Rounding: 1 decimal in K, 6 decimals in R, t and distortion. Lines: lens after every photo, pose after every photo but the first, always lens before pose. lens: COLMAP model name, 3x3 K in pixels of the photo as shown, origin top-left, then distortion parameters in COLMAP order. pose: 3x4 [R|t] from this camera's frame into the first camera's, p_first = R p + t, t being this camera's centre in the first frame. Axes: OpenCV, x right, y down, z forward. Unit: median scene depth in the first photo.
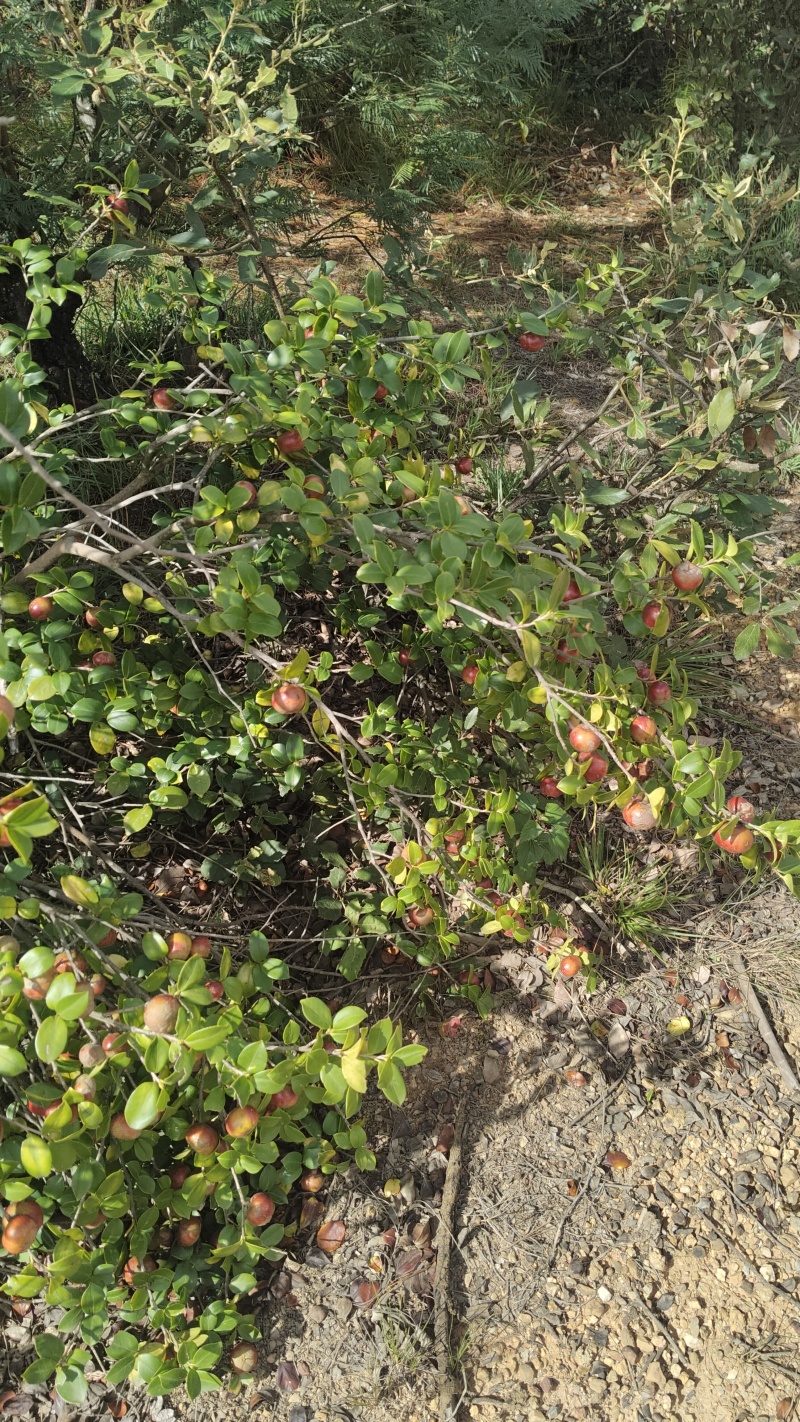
lens RADIAL K [[1017.7, 0, 399.4], [0, 1017.7, 761.1], [0, 0, 1]] dist [0.090467, -0.151895]
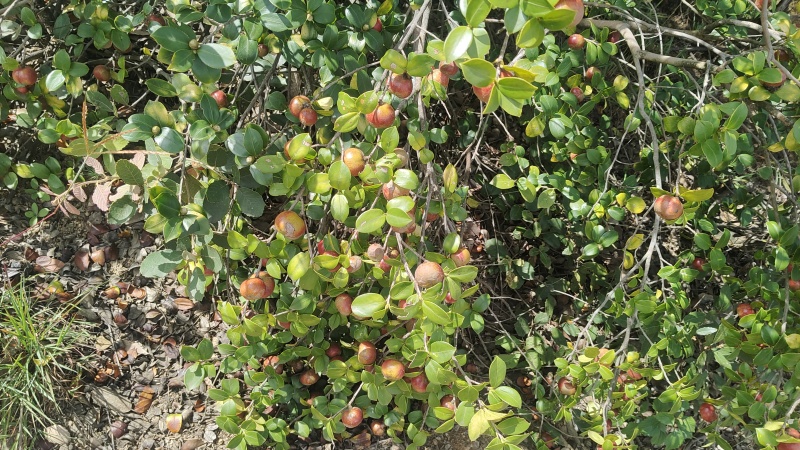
lens RADIAL K [[572.6, 0, 400.6], [0, 572.6, 237.4], [0, 0, 1]] dist [0.090467, -0.151895]
pose [[0.569801, 0.782386, -0.251393, -0.072905], [-0.775661, 0.613081, 0.149940, 0.093836], [0.271435, 0.109560, 0.956201, 0.194812]]
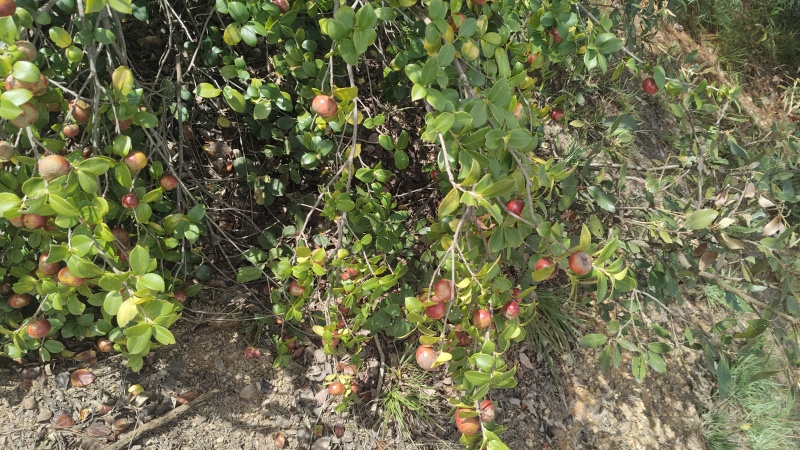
lens RADIAL K [[572.6, 0, 400.6], [0, 572.6, 237.4], [0, 0, 1]] dist [0.090467, -0.151895]
pose [[0.642949, 0.764838, -0.040498, 0.105731], [-0.764176, 0.644152, 0.033234, -0.042000], [0.051506, 0.009580, 0.998627, 0.198103]]
